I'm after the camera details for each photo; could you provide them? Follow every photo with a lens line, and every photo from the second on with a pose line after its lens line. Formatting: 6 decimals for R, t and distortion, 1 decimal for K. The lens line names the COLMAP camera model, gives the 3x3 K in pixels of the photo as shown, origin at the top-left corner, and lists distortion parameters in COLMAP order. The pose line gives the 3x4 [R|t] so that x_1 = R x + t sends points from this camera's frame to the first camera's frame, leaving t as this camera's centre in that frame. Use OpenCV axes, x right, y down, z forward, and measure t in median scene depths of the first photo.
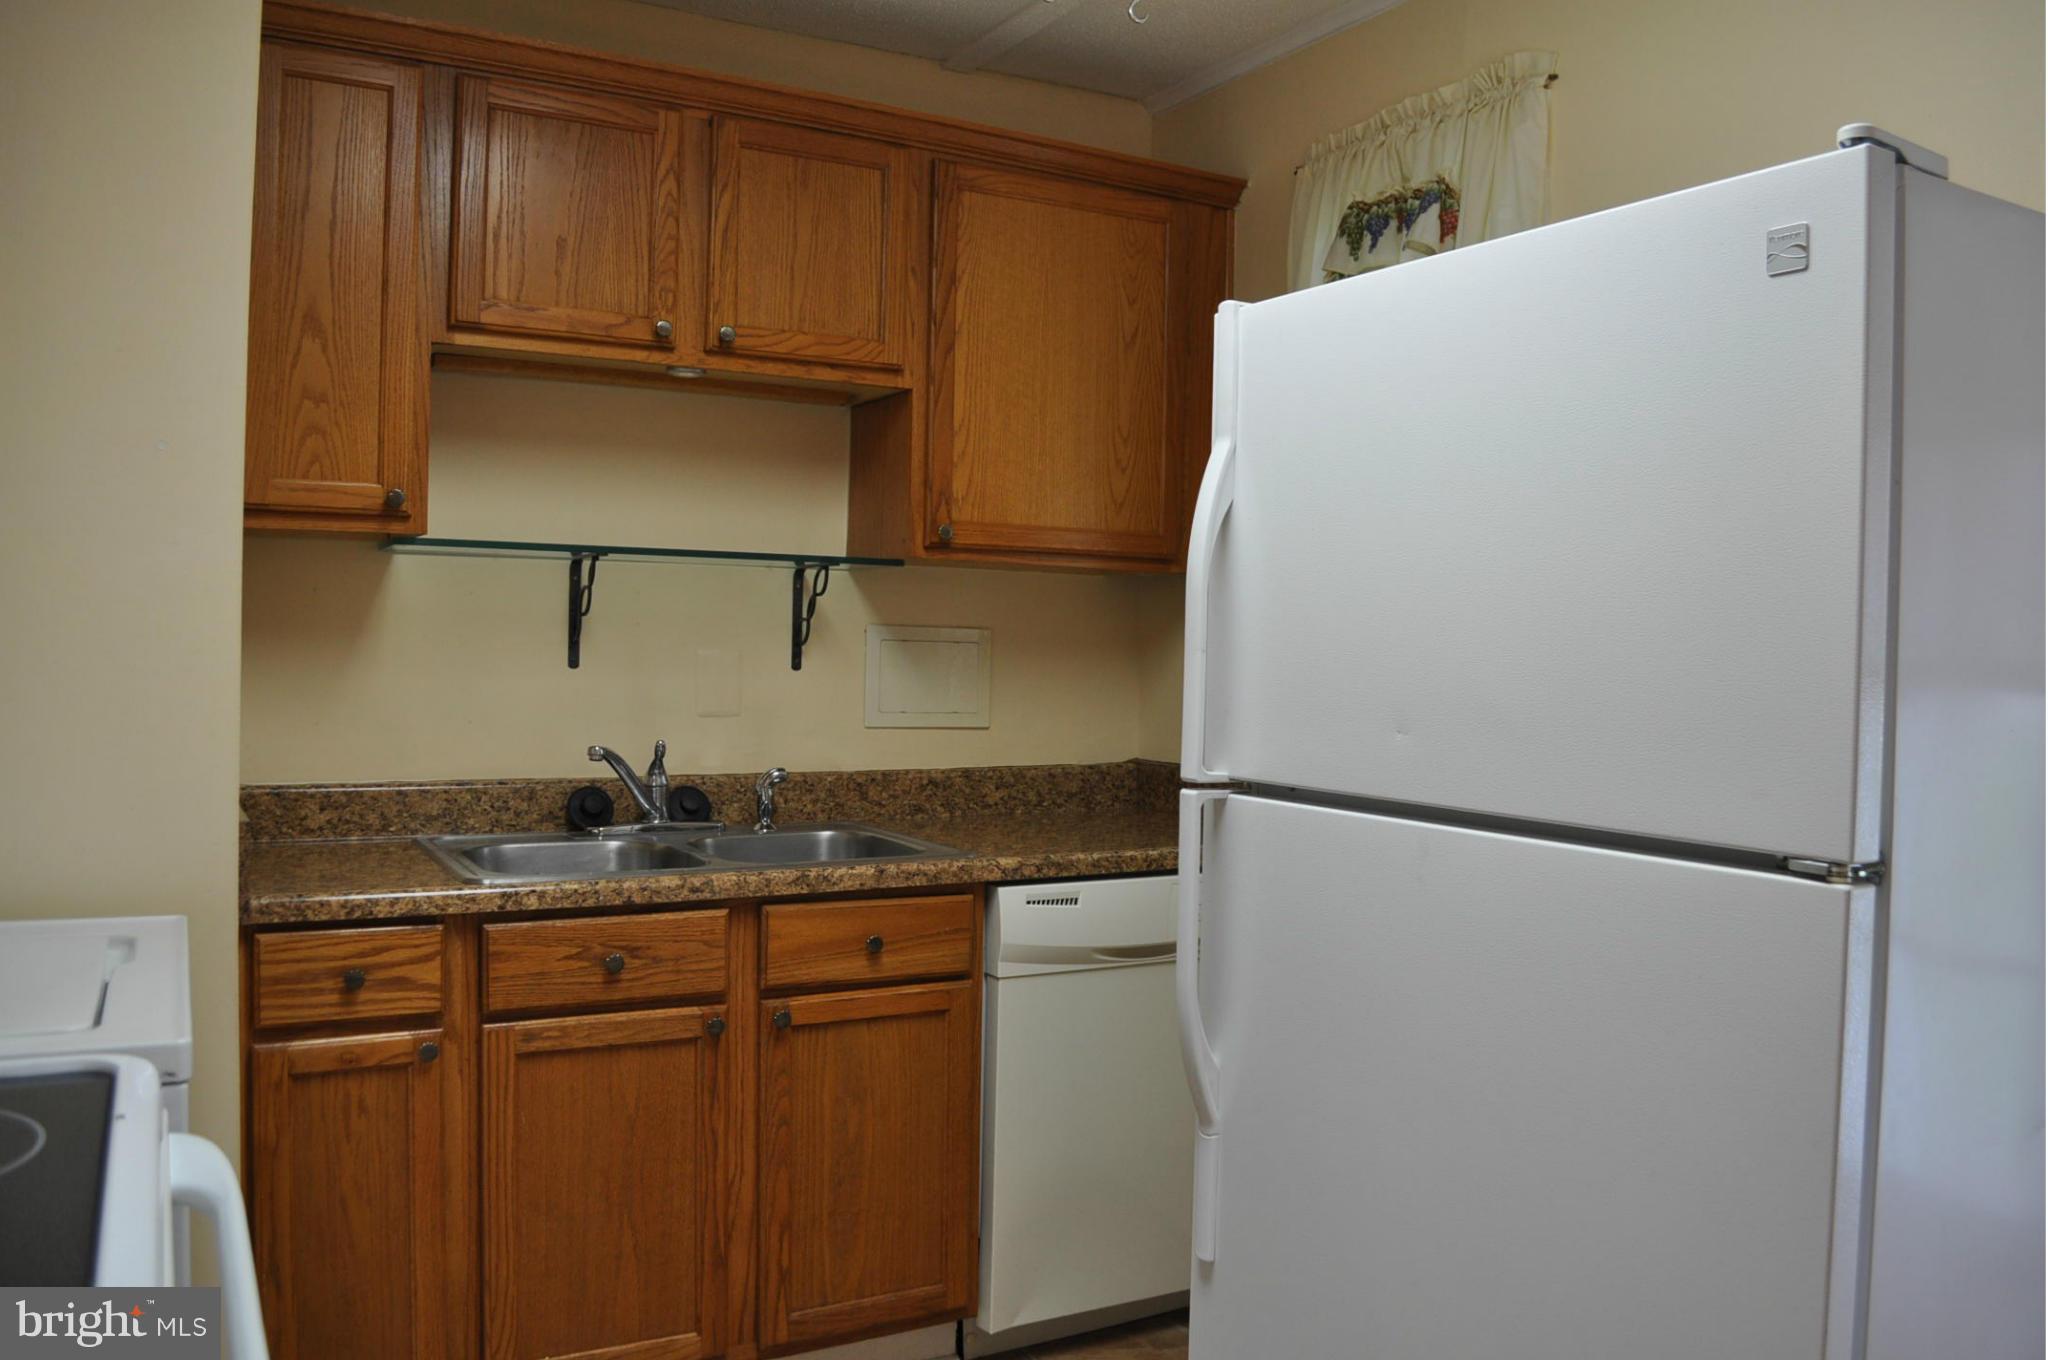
lens RADIAL K [[1627.3, 0, 1024.0], [0, 1627.3, 680.0], [0, 0, 1]] dist [-0.072018, -0.004631]
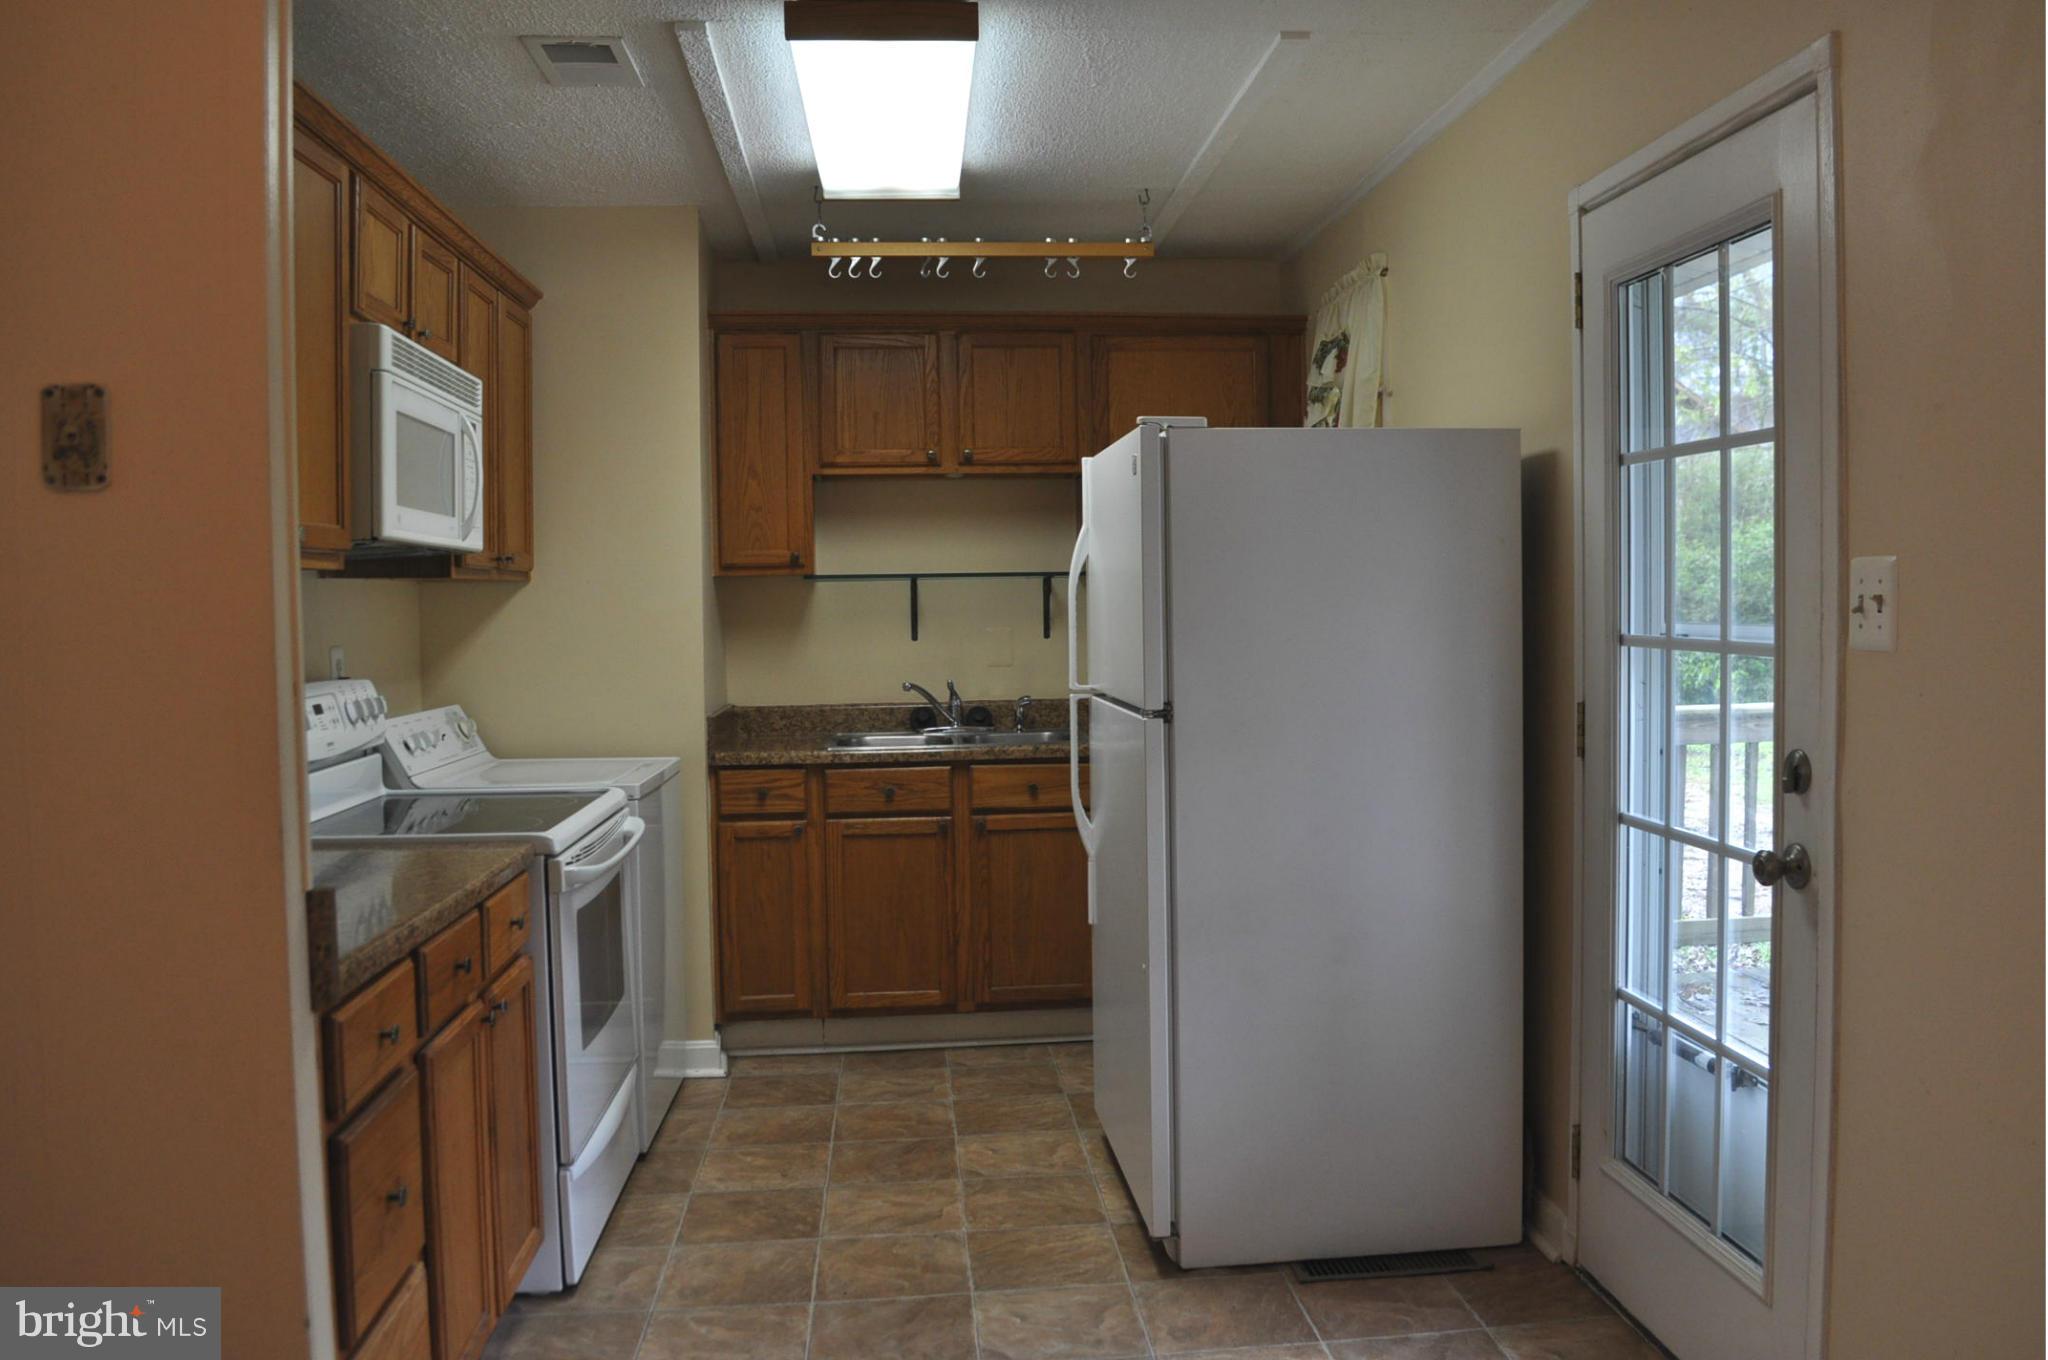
lens RADIAL K [[1627.3, 0, 1024.0], [0, 1627.3, 680.0], [0, 0, 1]] dist [-0.072018, -0.004631]
pose [[0.909985, -0.014521, -0.414387, 0.675505], [0.023476, 0.999588, 0.016525, 0.010441], [0.413976, -0.024765, 0.909951, -0.684884]]
